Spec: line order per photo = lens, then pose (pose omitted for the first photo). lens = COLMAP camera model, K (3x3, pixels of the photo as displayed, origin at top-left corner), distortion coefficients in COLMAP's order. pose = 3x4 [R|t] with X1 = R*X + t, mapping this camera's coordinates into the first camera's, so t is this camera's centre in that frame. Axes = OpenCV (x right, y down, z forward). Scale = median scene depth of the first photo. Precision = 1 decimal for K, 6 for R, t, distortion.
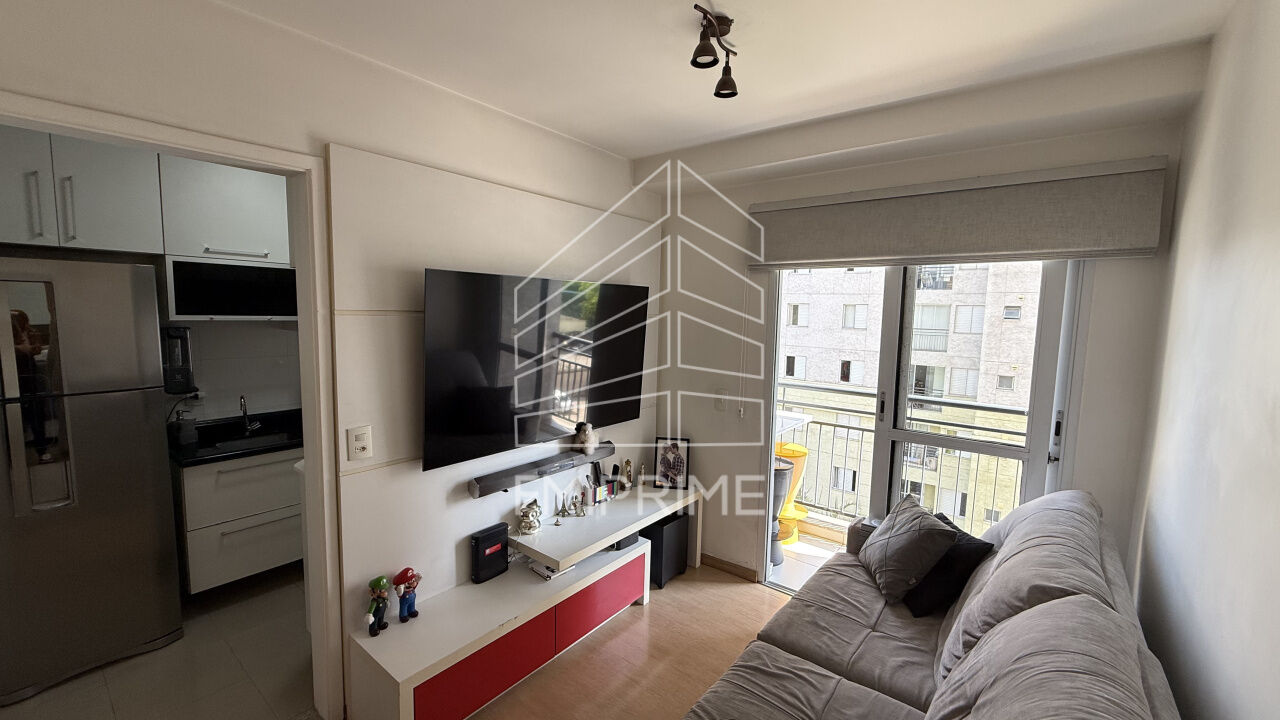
lens RADIAL K [[508.3, 0, 637.2], [0, 508.3, 361.3], [0, 0, 1]] dist [0.000318, -0.001272]
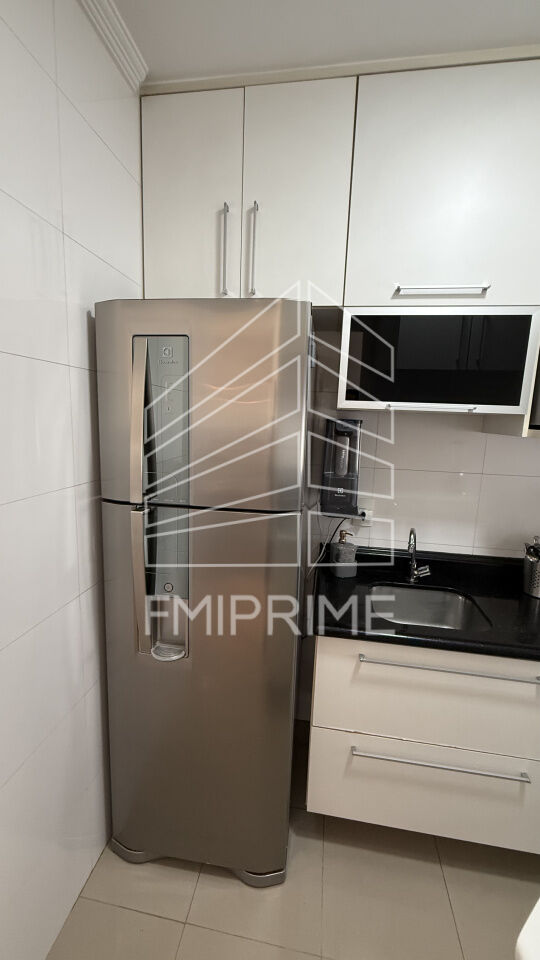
lens RADIAL K [[381.2, 0, 270.7], [0, 381.2, 481.7], [0, 0, 1]] dist [0.000318, -0.001272]
pose [[0.493418, 0.138491, -0.858696, -0.499269], [-0.105477, 0.989484, 0.098976, -0.024147], [0.863373, 0.041736, 0.502837, 0.651044]]
